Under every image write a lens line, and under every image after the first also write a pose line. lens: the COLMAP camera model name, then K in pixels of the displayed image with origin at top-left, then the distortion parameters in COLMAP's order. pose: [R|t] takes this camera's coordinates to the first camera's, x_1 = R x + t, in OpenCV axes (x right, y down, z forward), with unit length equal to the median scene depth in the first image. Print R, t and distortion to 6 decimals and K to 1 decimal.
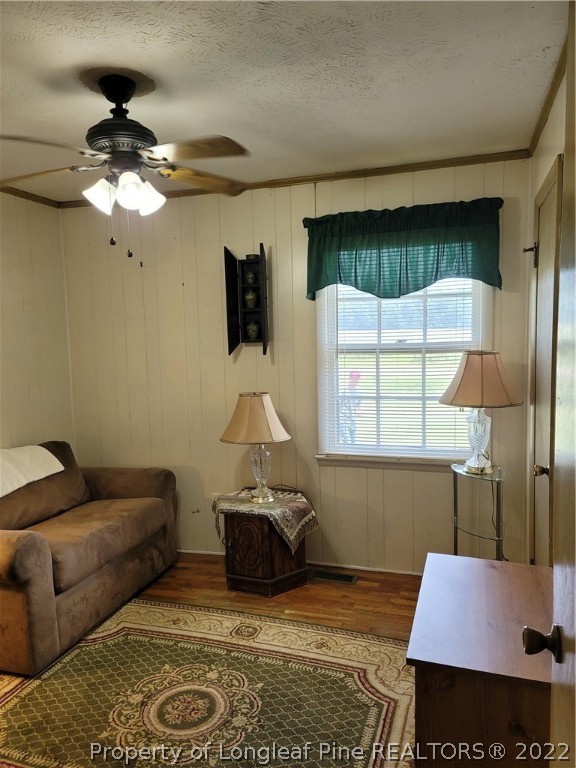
lens RADIAL K [[548.7, 0, 288.0], [0, 548.7, 384.0], [0, 0, 1]] dist [0.043266, -0.001789]
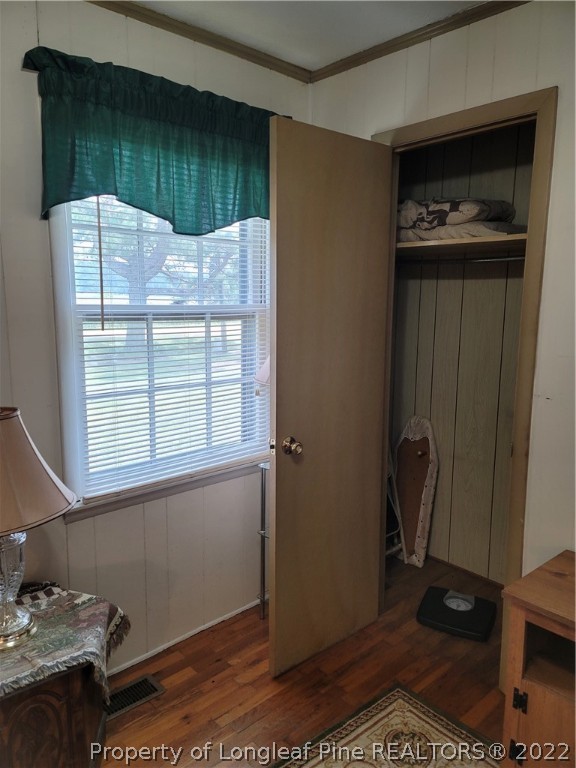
lens RADIAL K [[548.7, 0, 288.0], [0, 548.7, 384.0], [0, 0, 1]] dist [0.043266, -0.001789]
pose [[0.513503, -0.104555, 0.851694, -0.309873], [0.064749, 0.994441, 0.083040, -0.026838], [-0.855642, 0.012506, 0.517418, 0.549547]]
